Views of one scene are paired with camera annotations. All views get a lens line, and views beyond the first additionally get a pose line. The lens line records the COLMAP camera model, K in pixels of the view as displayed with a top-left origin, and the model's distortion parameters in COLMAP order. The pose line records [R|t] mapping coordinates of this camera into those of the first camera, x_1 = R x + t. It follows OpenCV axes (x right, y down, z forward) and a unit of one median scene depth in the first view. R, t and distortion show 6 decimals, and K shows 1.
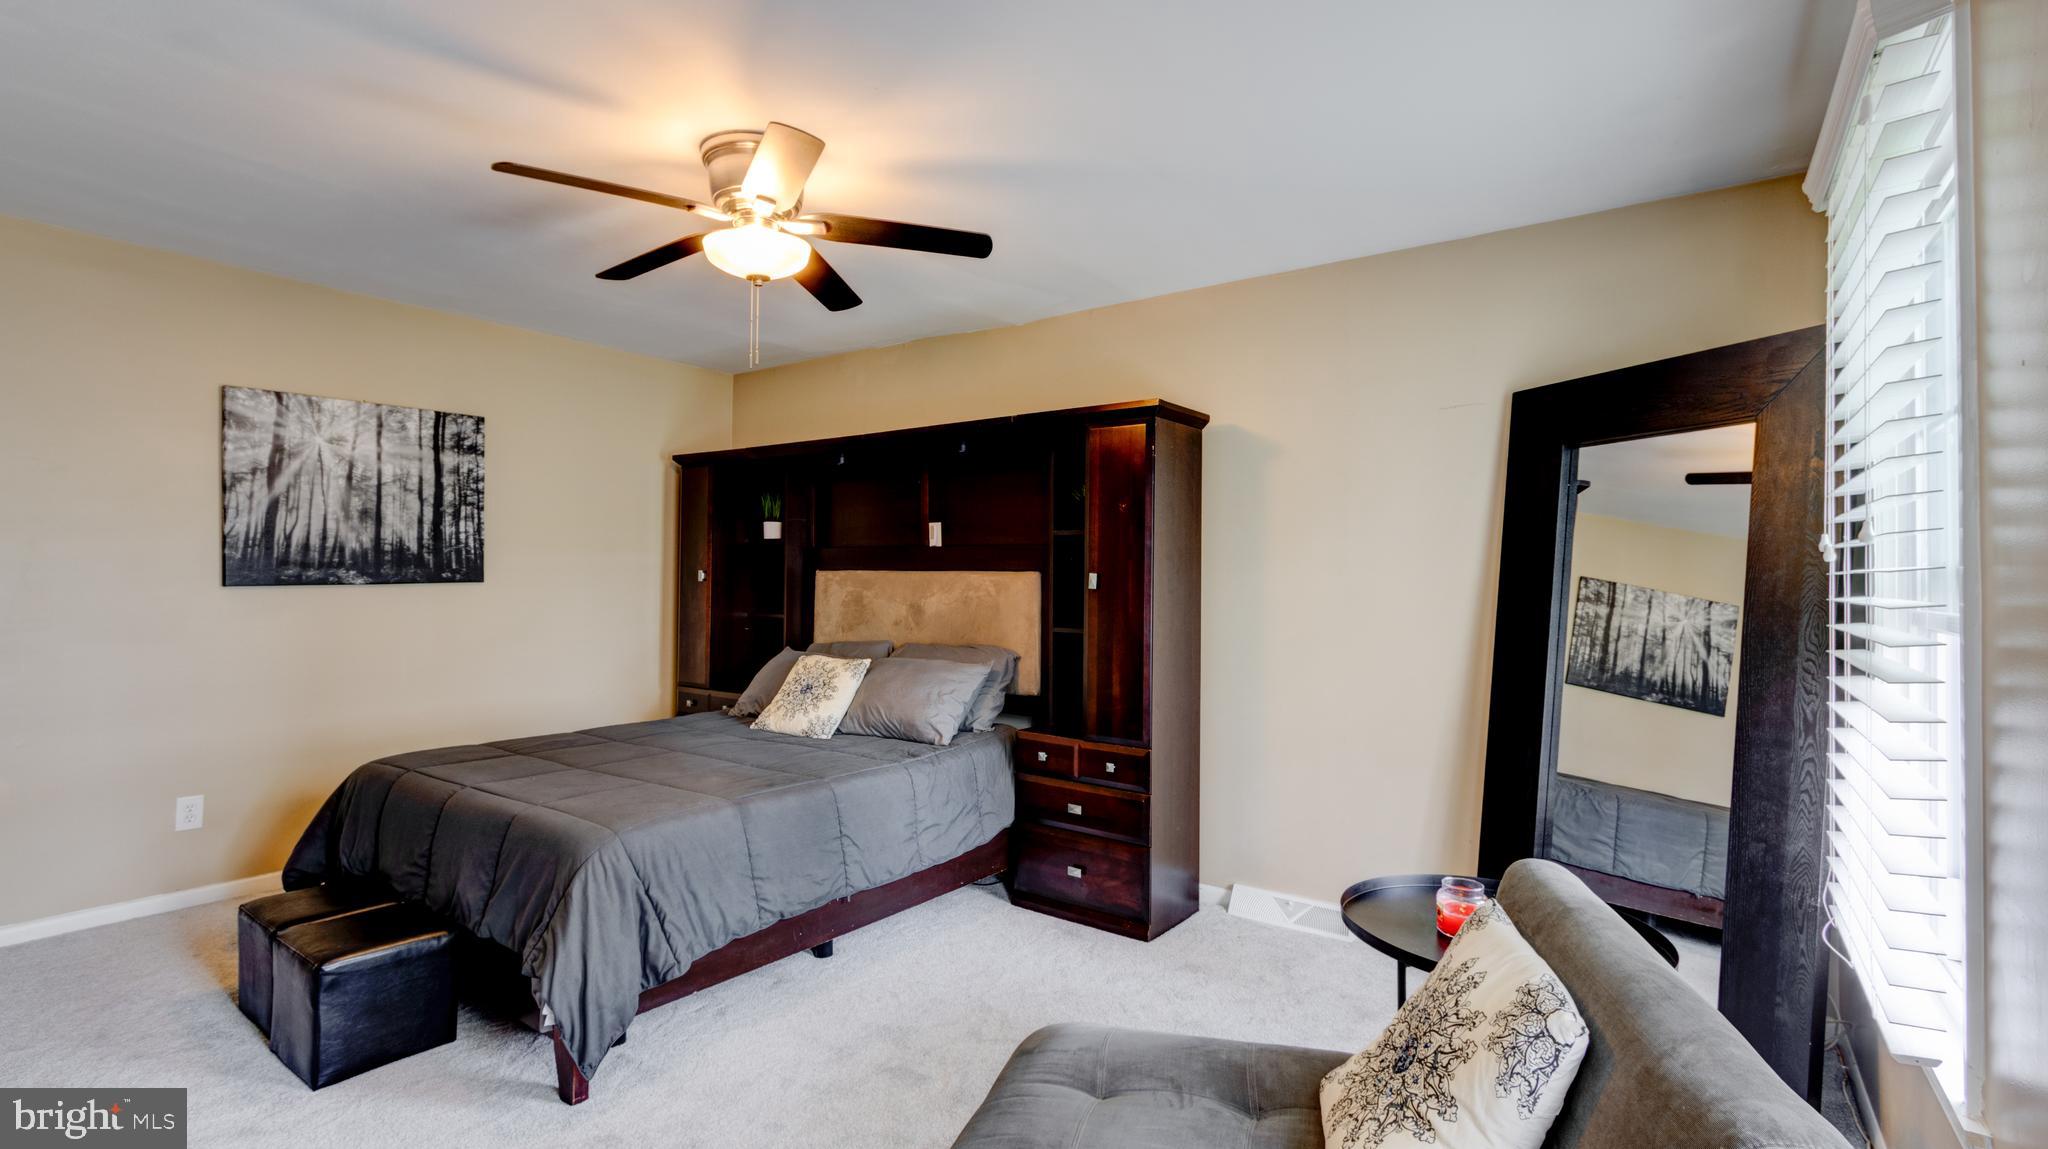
lens RADIAL K [[934.5, 0, 1012.1], [0, 934.5, 572.1], [0, 0, 1]] dist [0.000174, -0.000605]
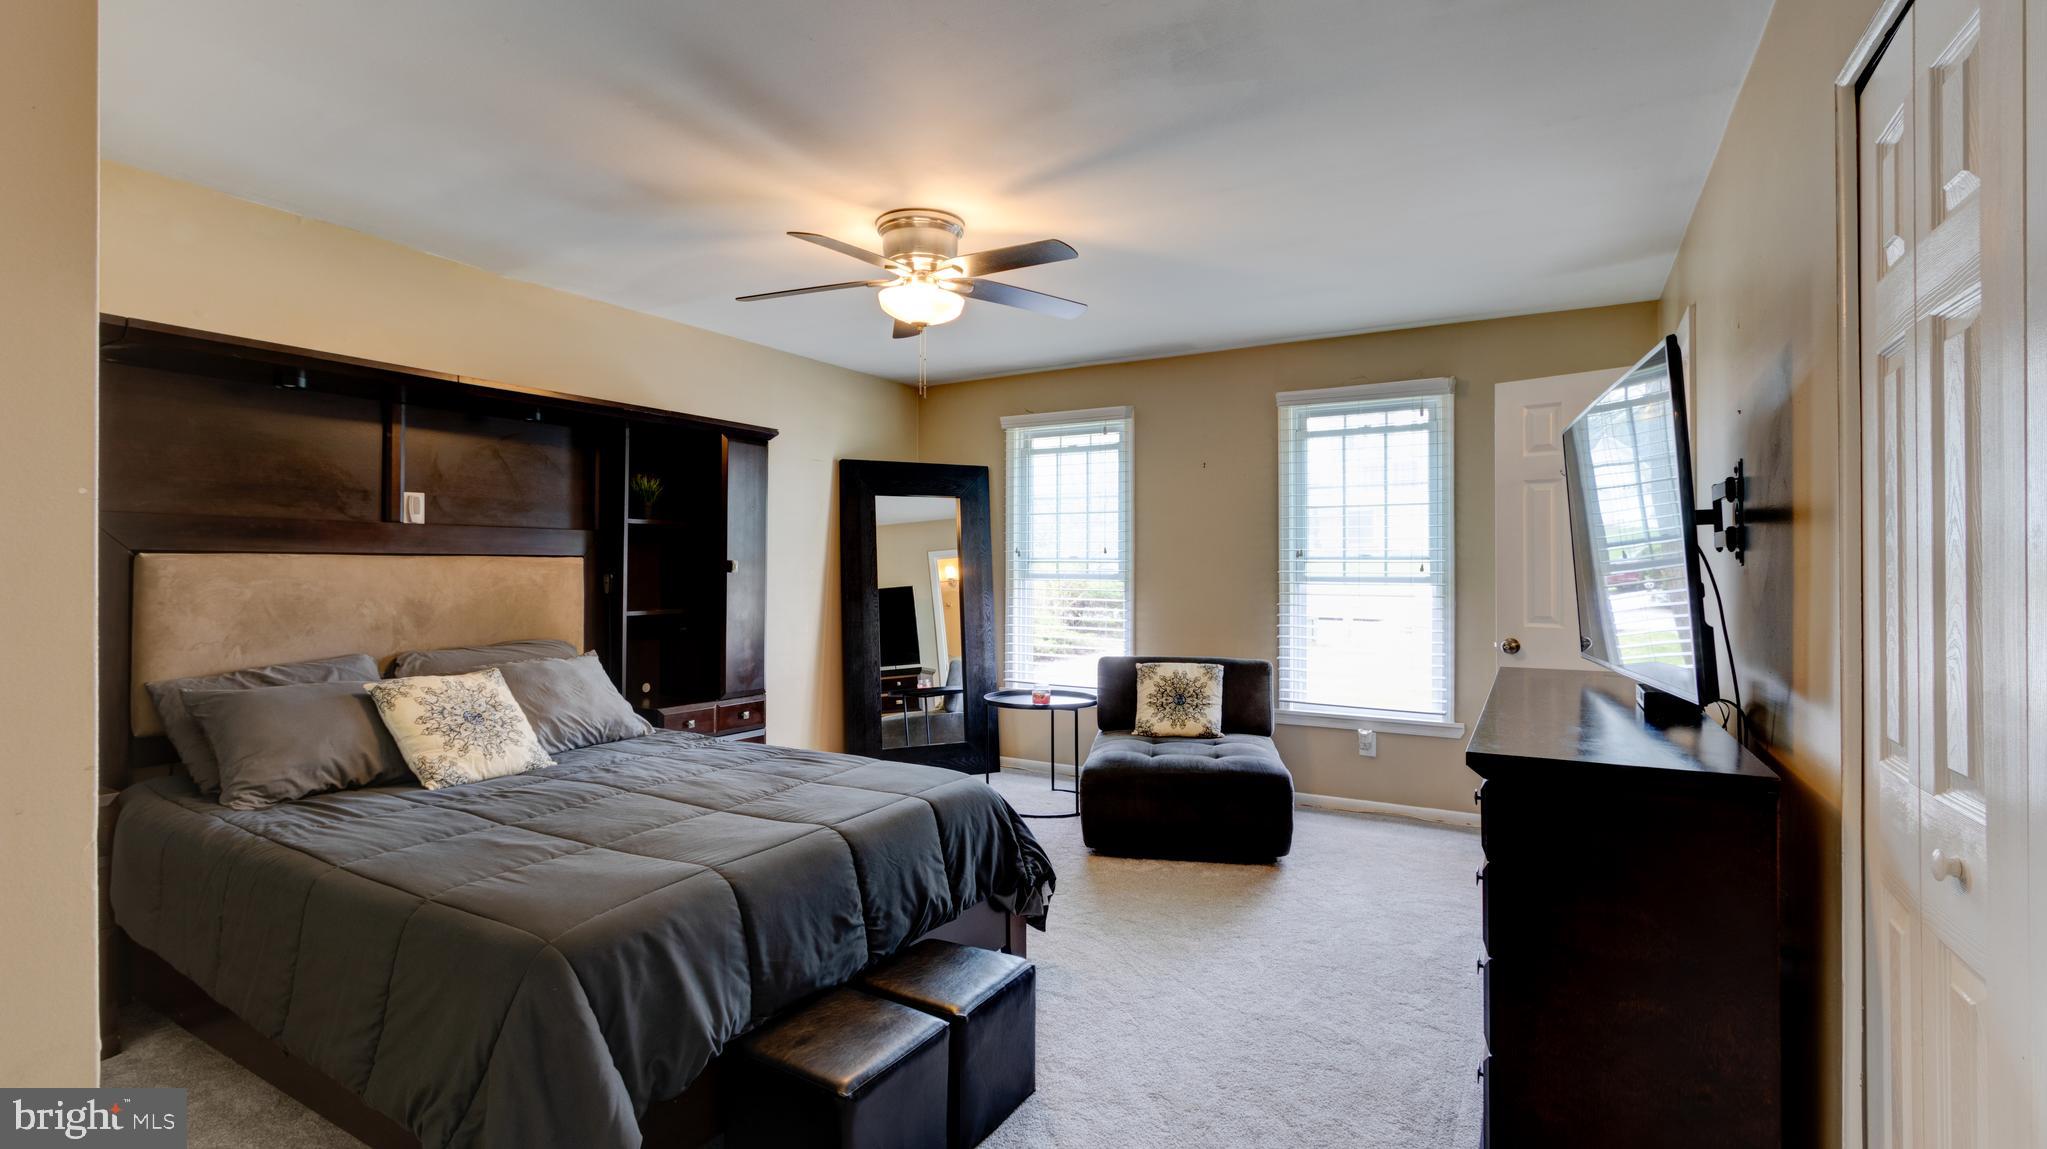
lens RADIAL K [[934.1, 0, 1023.6], [0, 934.1, 569.4], [0, 0, 1]] dist [0.000174, -0.000605]
pose [[-0.094749, -0.005466, 0.995486, -1.128900], [-0.001836, 0.999984, 0.005316, 0.006768], [-0.995500, -0.001324, -0.094757, 0.724195]]
